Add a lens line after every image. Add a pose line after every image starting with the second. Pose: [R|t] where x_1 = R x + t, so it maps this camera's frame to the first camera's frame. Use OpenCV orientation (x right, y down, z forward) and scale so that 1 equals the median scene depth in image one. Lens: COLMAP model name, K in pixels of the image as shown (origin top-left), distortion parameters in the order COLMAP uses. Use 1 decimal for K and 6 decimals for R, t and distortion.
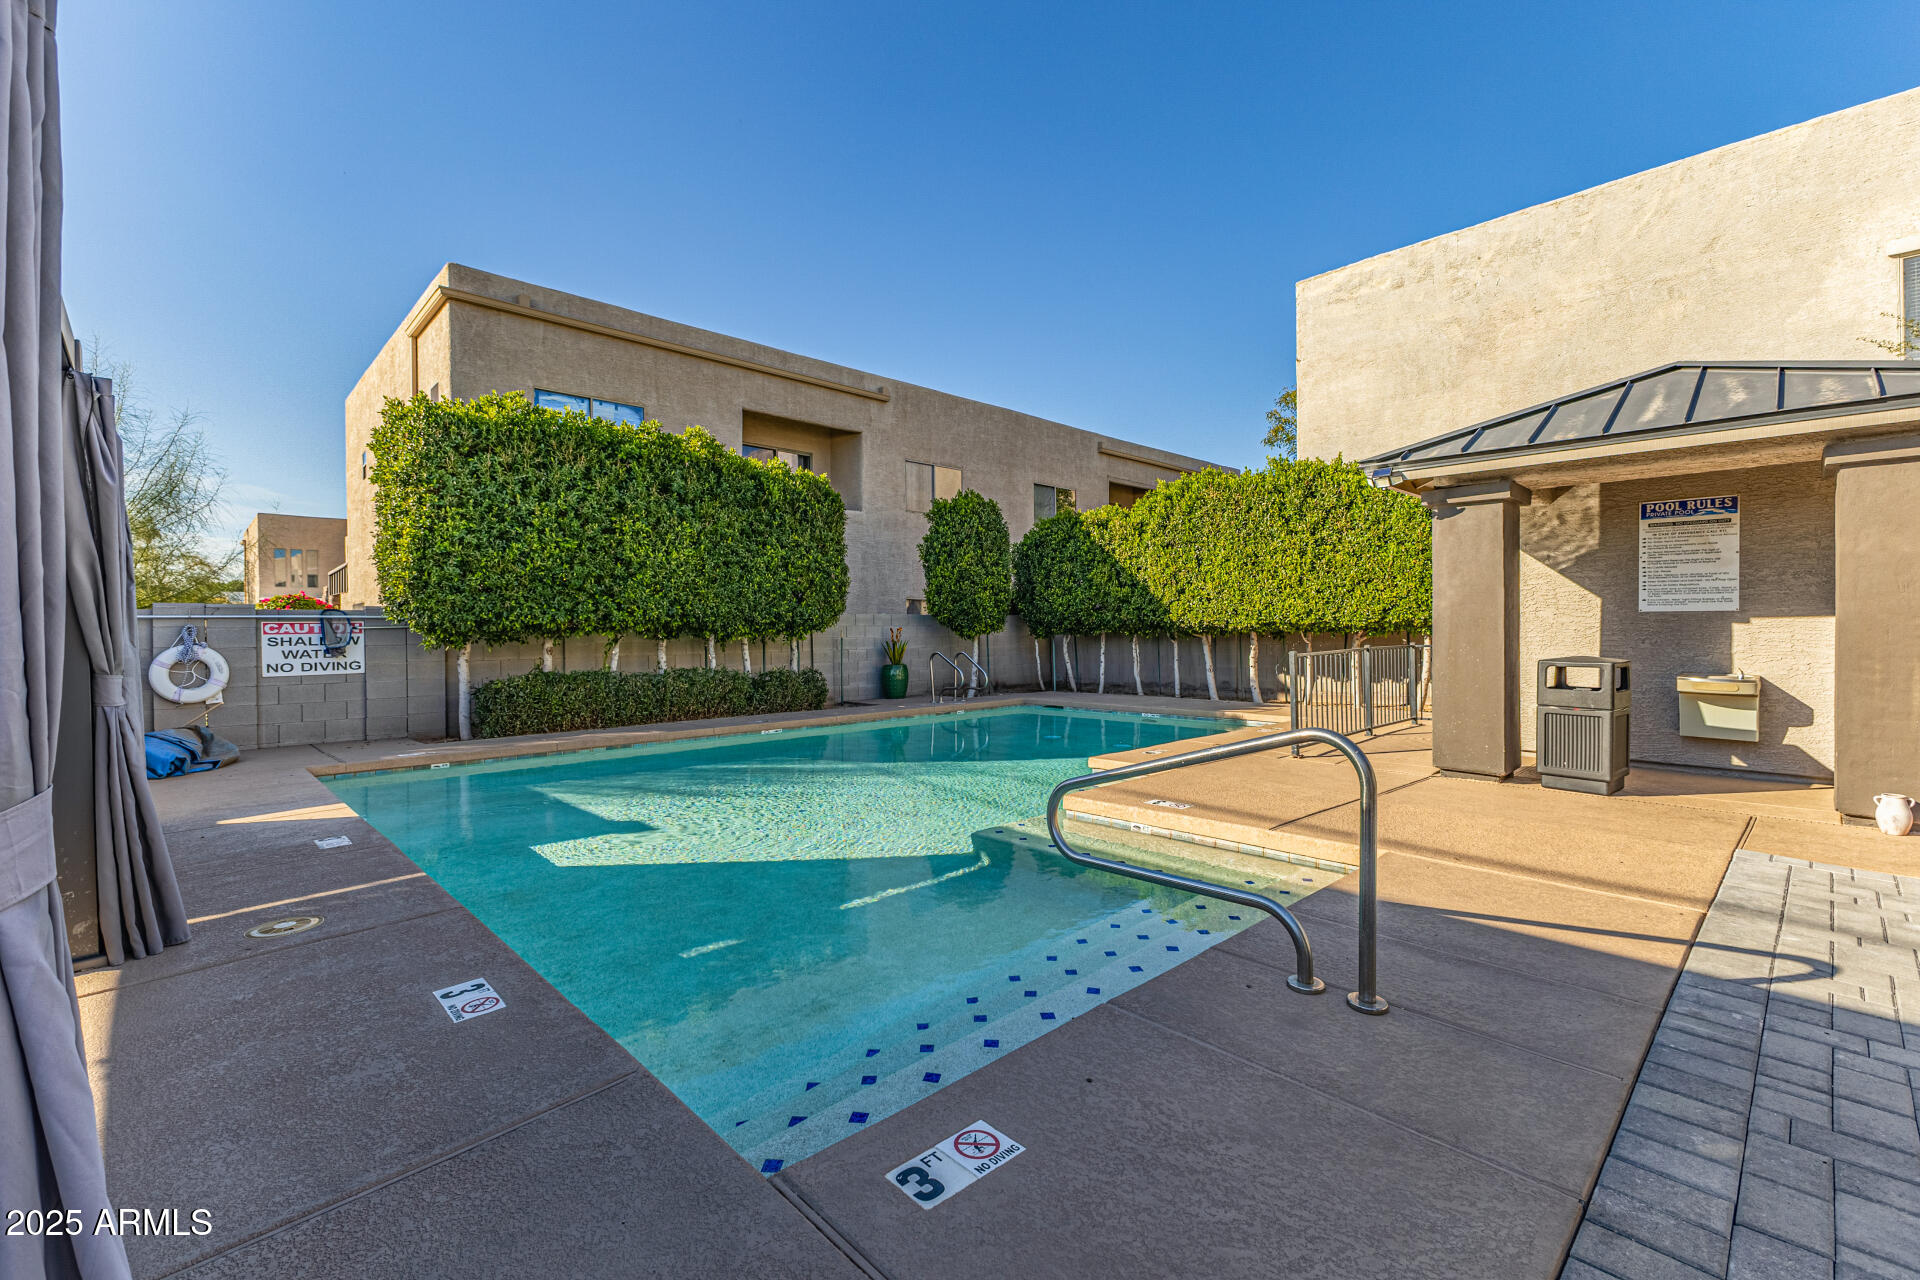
lens RADIAL K [[820.1, 0, 960.0], [0, 820.1, 640.0], [0, 0, 1]] dist [0.006584, -0.000466]
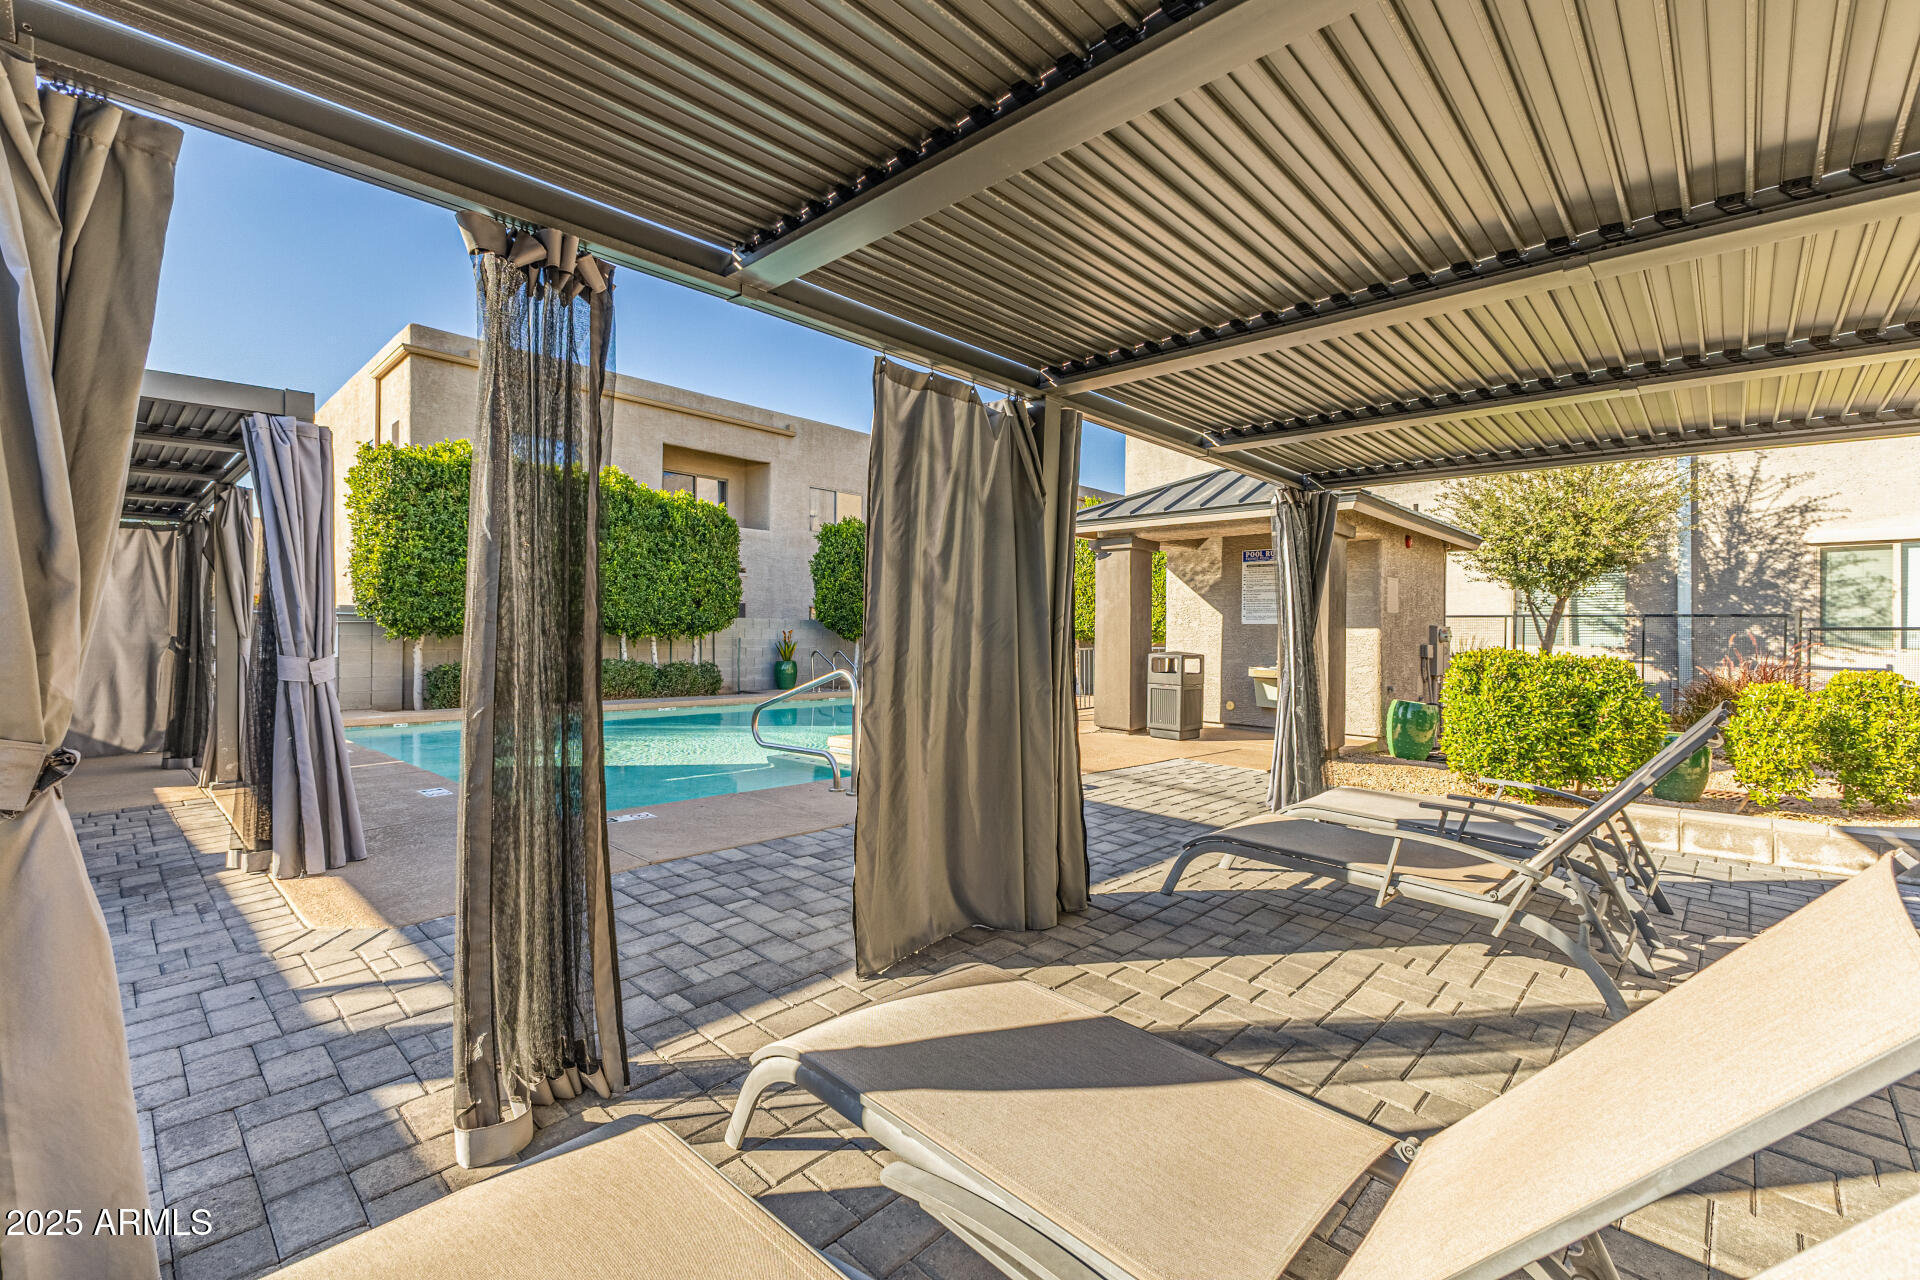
lens RADIAL K [[820.1, 0, 960.0], [0, 820.1, 640.0], [0, 0, 1]] dist [0.006584, -0.000466]
pose [[0.998634, 0.015298, 0.049955, 0.140394], [-0.014772, 0.999832, -0.010871, 0.010472], [-0.050113, 0.010119, 0.998692, -0.259169]]
